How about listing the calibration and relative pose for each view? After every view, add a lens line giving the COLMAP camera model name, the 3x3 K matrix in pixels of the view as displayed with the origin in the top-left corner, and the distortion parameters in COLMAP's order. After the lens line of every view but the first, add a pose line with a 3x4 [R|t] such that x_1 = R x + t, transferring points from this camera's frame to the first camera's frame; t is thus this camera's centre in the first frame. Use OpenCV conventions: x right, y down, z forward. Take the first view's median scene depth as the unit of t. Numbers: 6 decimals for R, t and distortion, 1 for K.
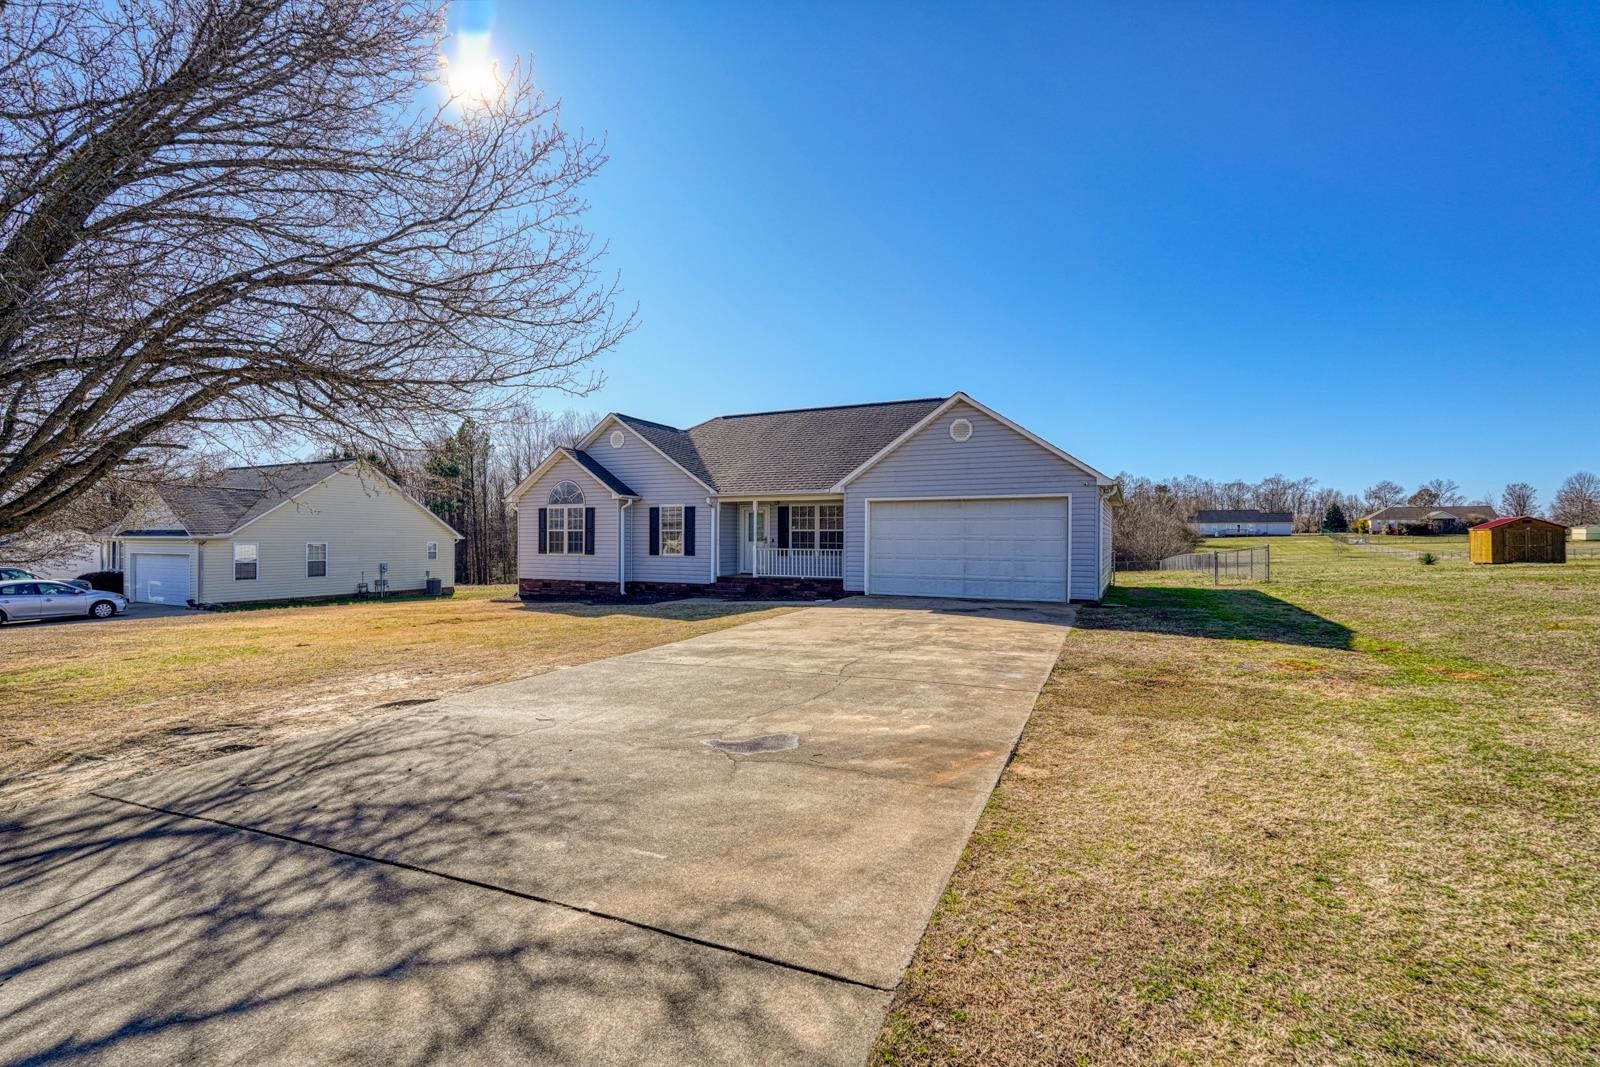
lens RADIAL K [[702.7, 0, 798.4], [0, 702.7, 536.2], [0, 0, 1]] dist [-0.009719, 0.002778]
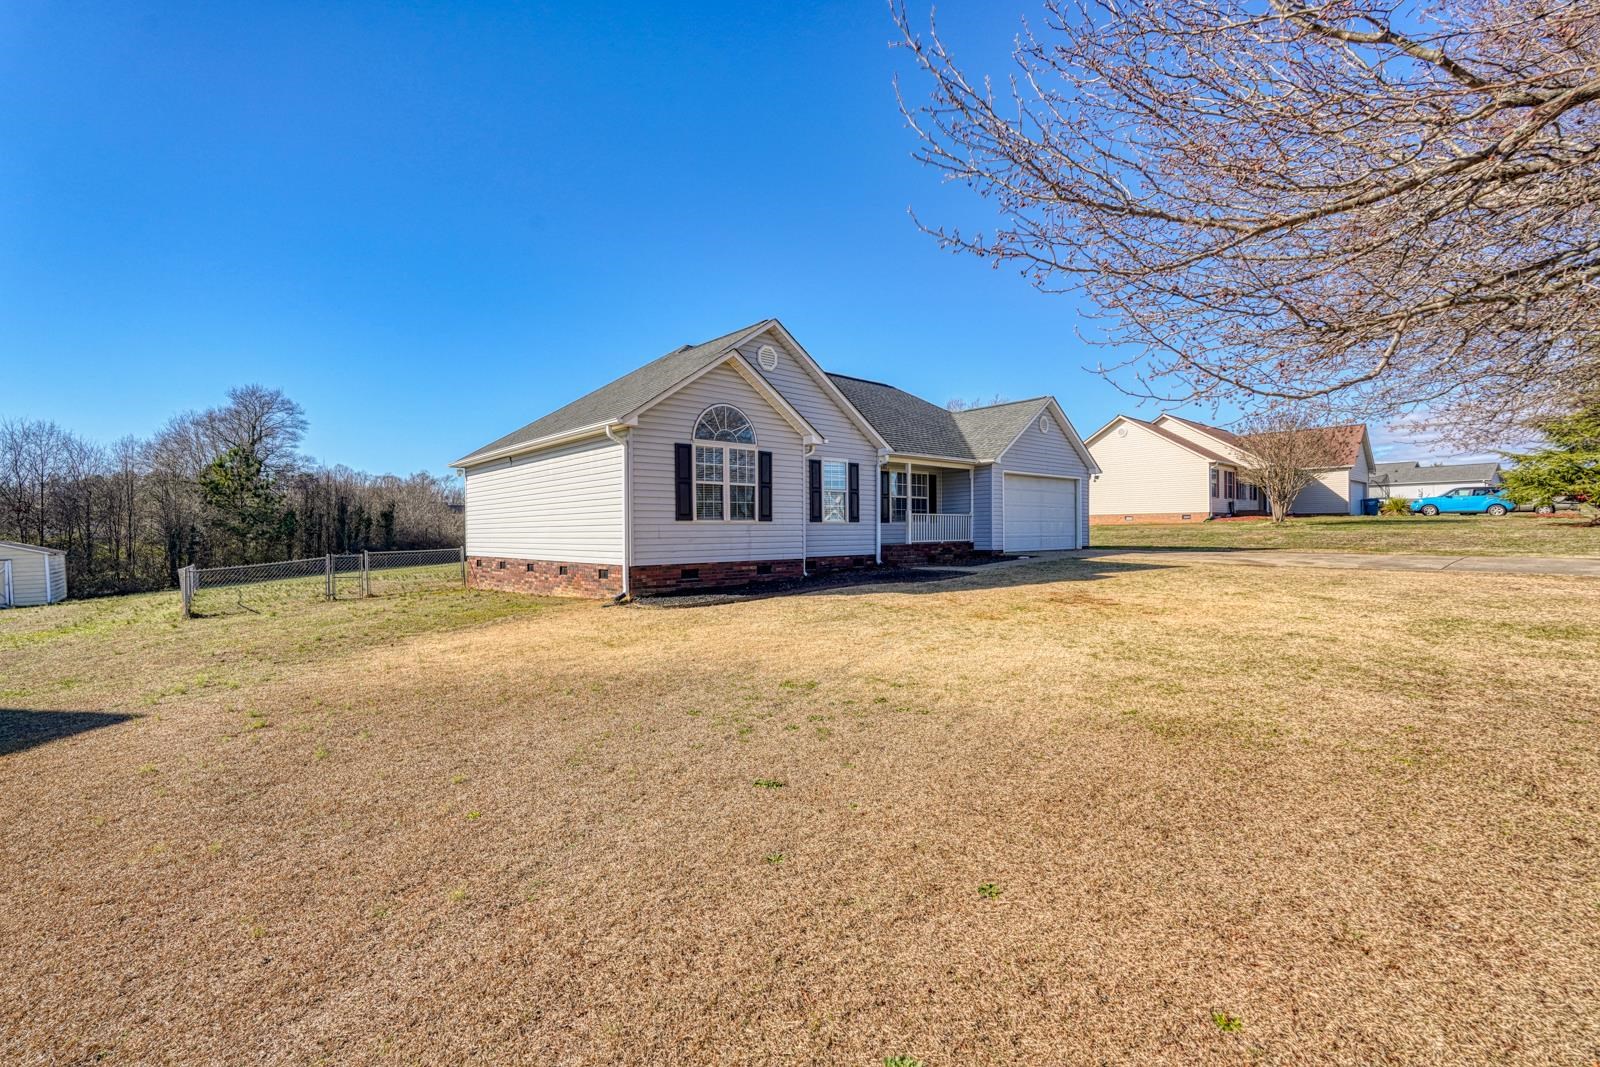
lens RADIAL K [[702.7, 0, 799.4], [0, 702.7, 532.4], [0, 0, 1]] dist [-0.009719, 0.002778]
pose [[0.376837, -0.012790, 0.926191, -0.909746], [-0.001762, 0.999893, 0.014525, 0.026798], [-0.926278, -0.007105, 0.376775, 0.713219]]
